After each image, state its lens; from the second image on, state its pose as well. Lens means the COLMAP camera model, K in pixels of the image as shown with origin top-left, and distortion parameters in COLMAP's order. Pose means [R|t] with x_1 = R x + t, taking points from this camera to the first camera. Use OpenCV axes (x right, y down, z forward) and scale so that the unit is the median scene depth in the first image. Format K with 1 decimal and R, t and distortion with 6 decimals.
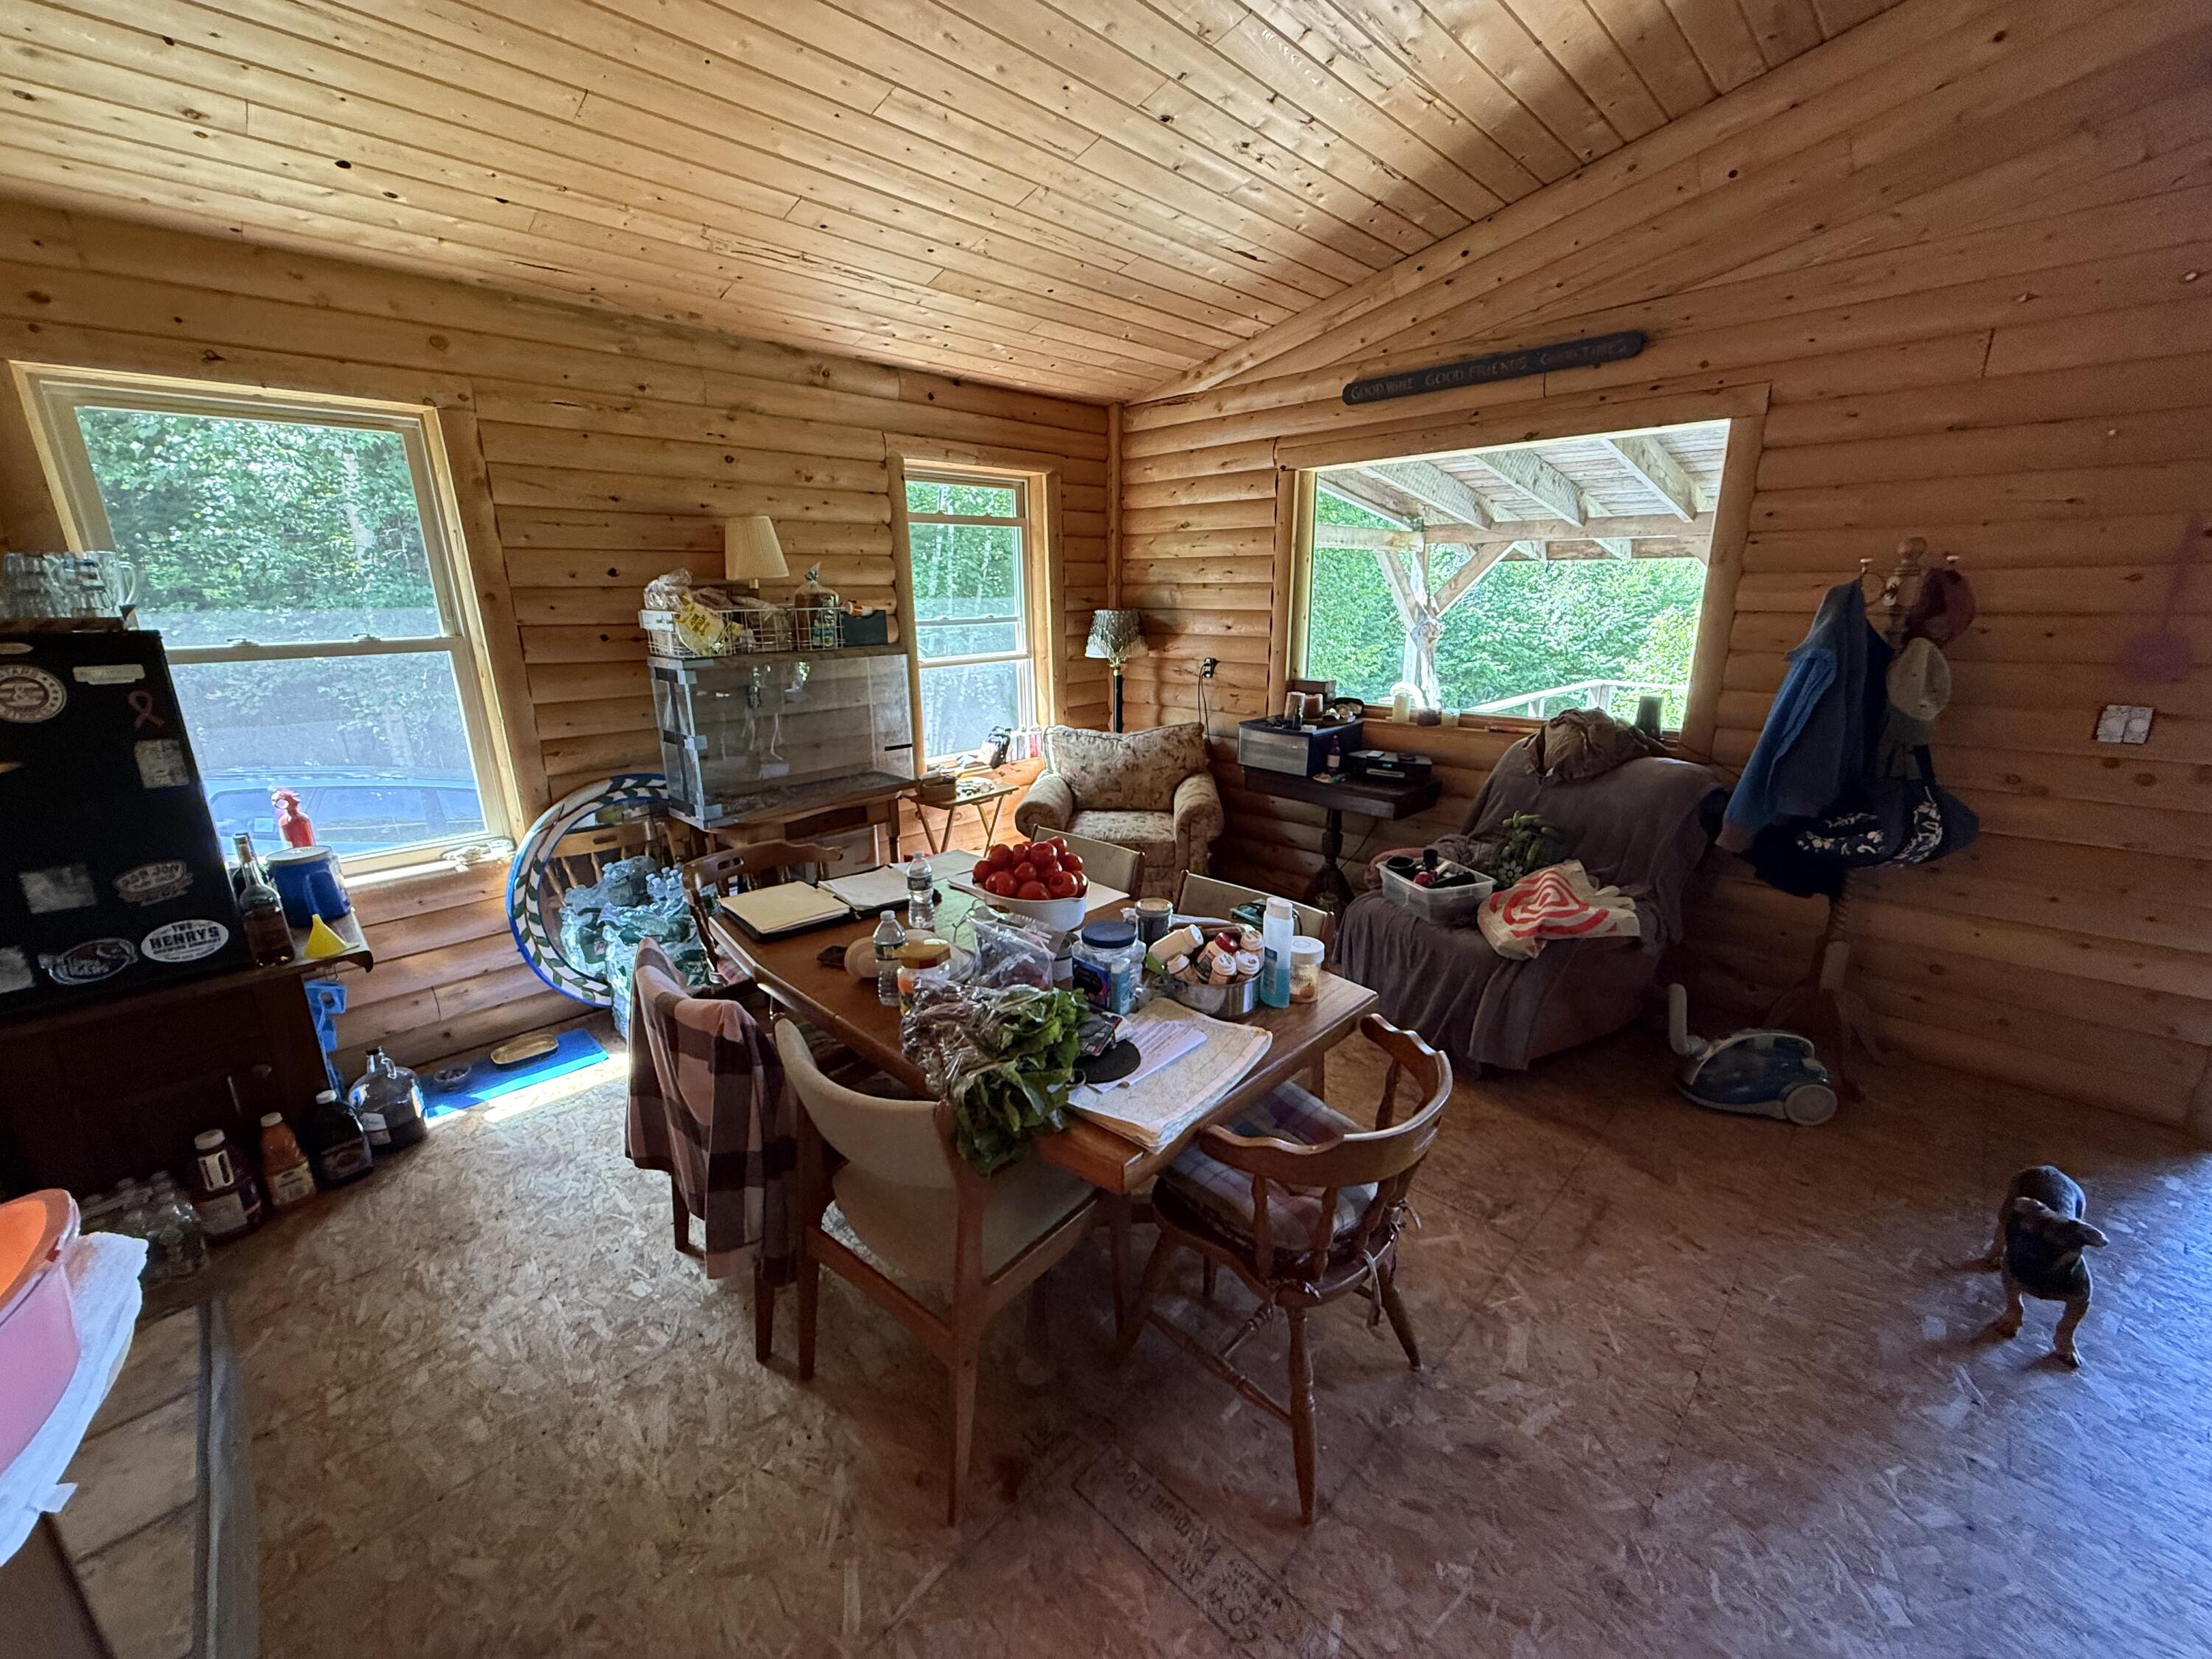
lens RADIAL K [[875.0, 0, 1098.0], [0, 875.0, 828.0], [0, 0, 1]] dist [-0.001542, -0.000275]
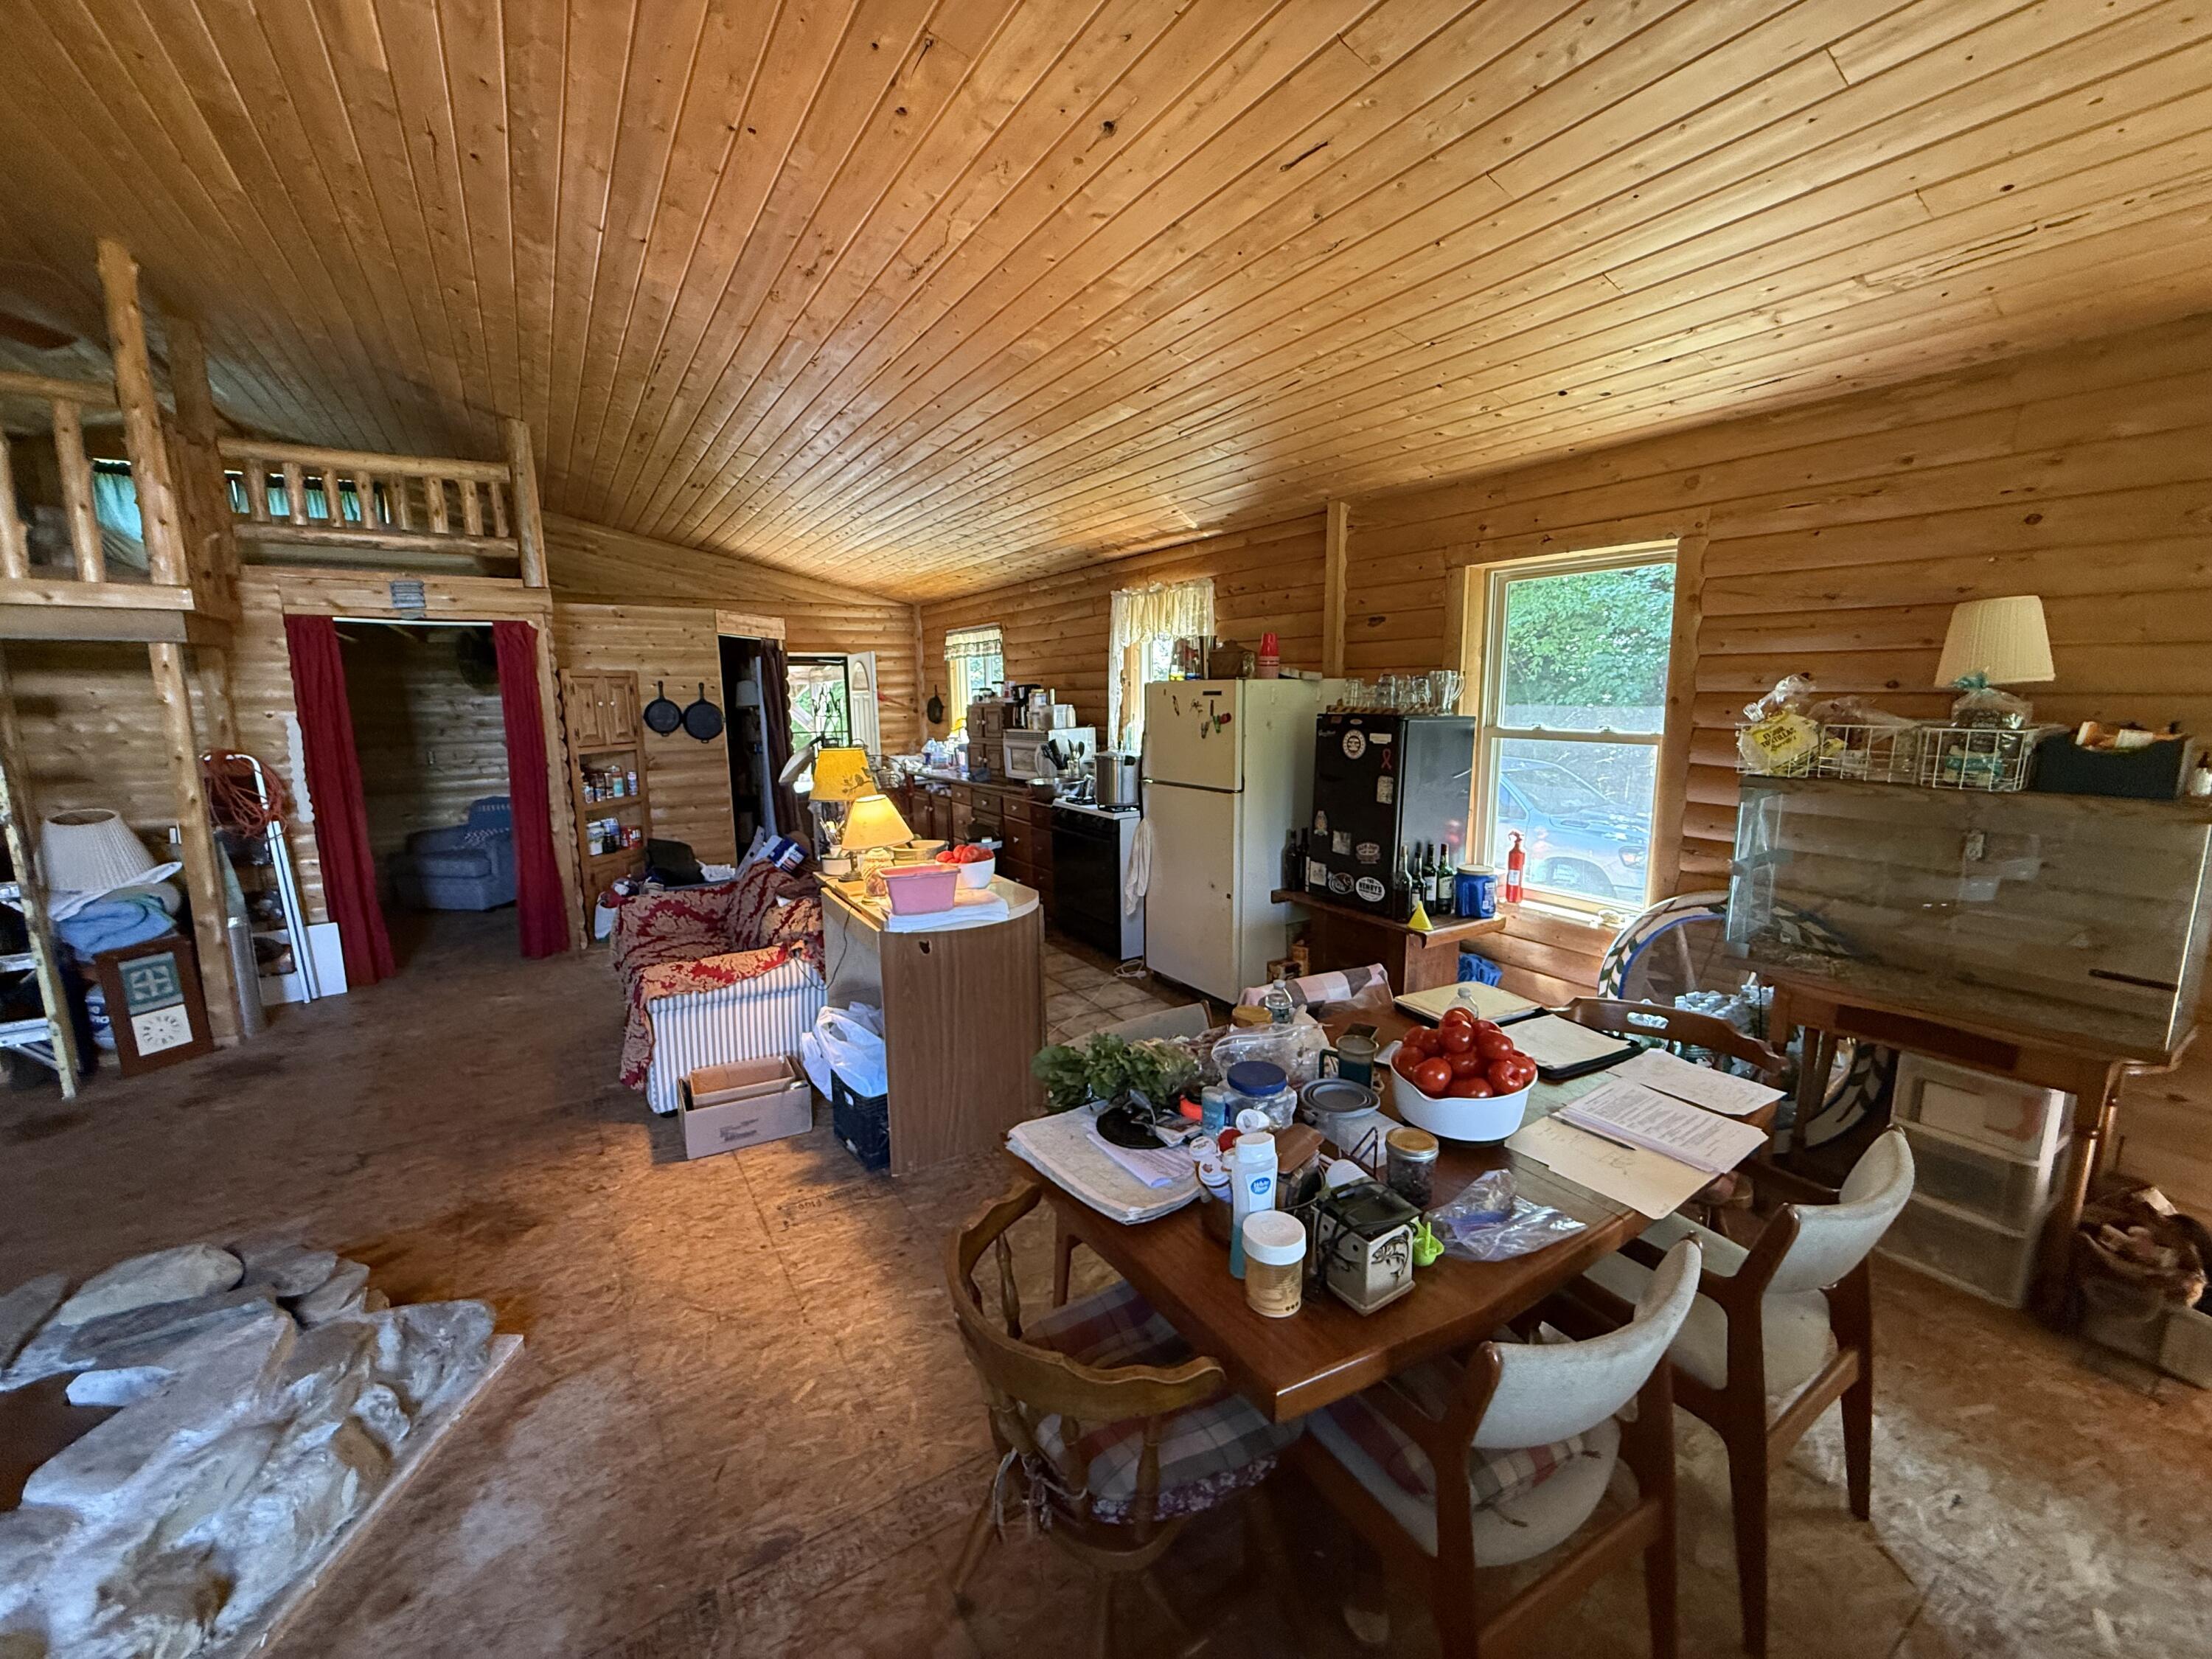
lens RADIAL K [[875.0, 0, 1101.1], [0, 875.0, 829.8], [0, 0, 1]] dist [-0.001542, -0.000275]
pose [[-0.218633, 0.166591, -0.961482, 0.562166], [-0.252220, 0.942189, 0.220601, -0.177839], [0.942648, 0.290735, -0.163976, 0.566695]]
